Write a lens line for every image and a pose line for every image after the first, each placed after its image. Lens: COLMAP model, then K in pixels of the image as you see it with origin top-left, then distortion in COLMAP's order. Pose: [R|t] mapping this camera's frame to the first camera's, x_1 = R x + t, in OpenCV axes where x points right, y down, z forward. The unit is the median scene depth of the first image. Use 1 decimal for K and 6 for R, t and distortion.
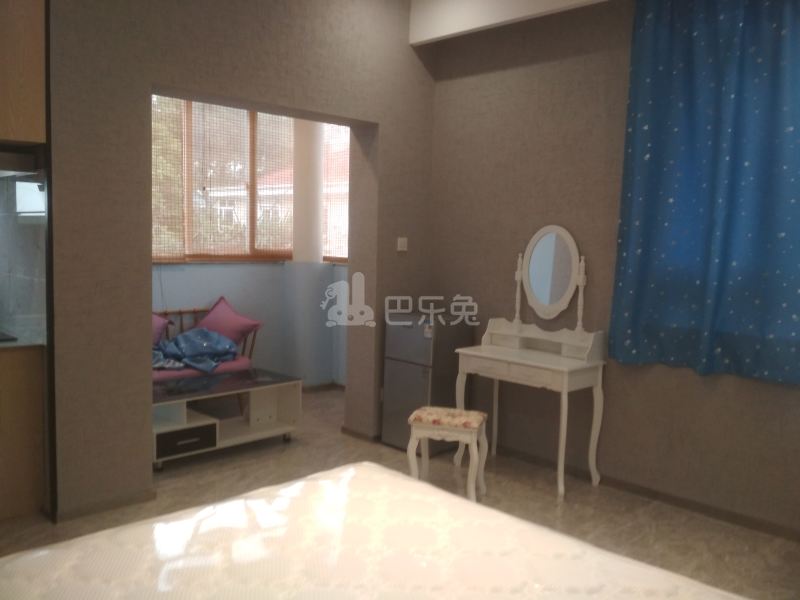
lens RADIAL K [[688.8, 0, 400.0], [0, 688.8, 300.0], [0, 0, 1]] dist [-0.002785, -0.010622]
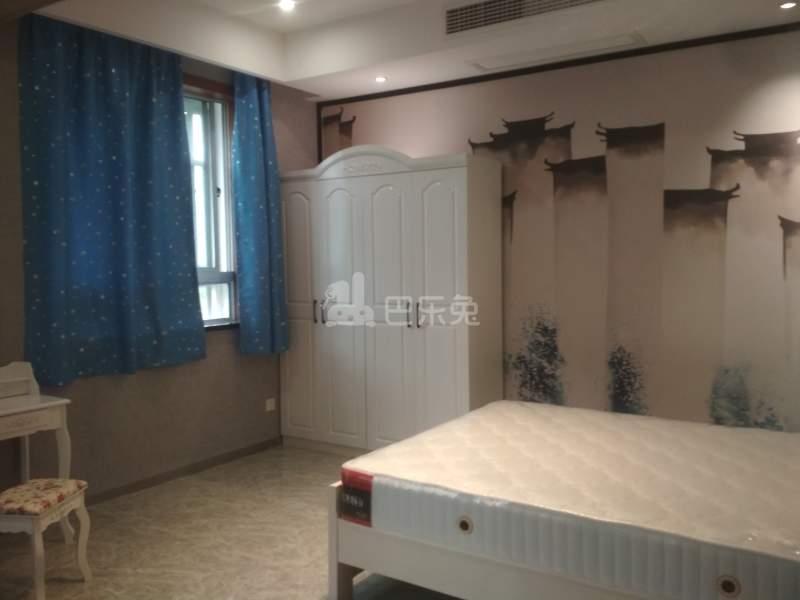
lens RADIAL K [[688.8, 0, 400.0], [0, 688.8, 300.0], [0, 0, 1]] dist [-0.002785, -0.010622]
pose [[-0.190011, -0.088497, 0.977785, -0.949682], [0.080315, 0.991190, 0.105317, -0.125031], [-0.978491, 0.098542, -0.181229, 0.900398]]
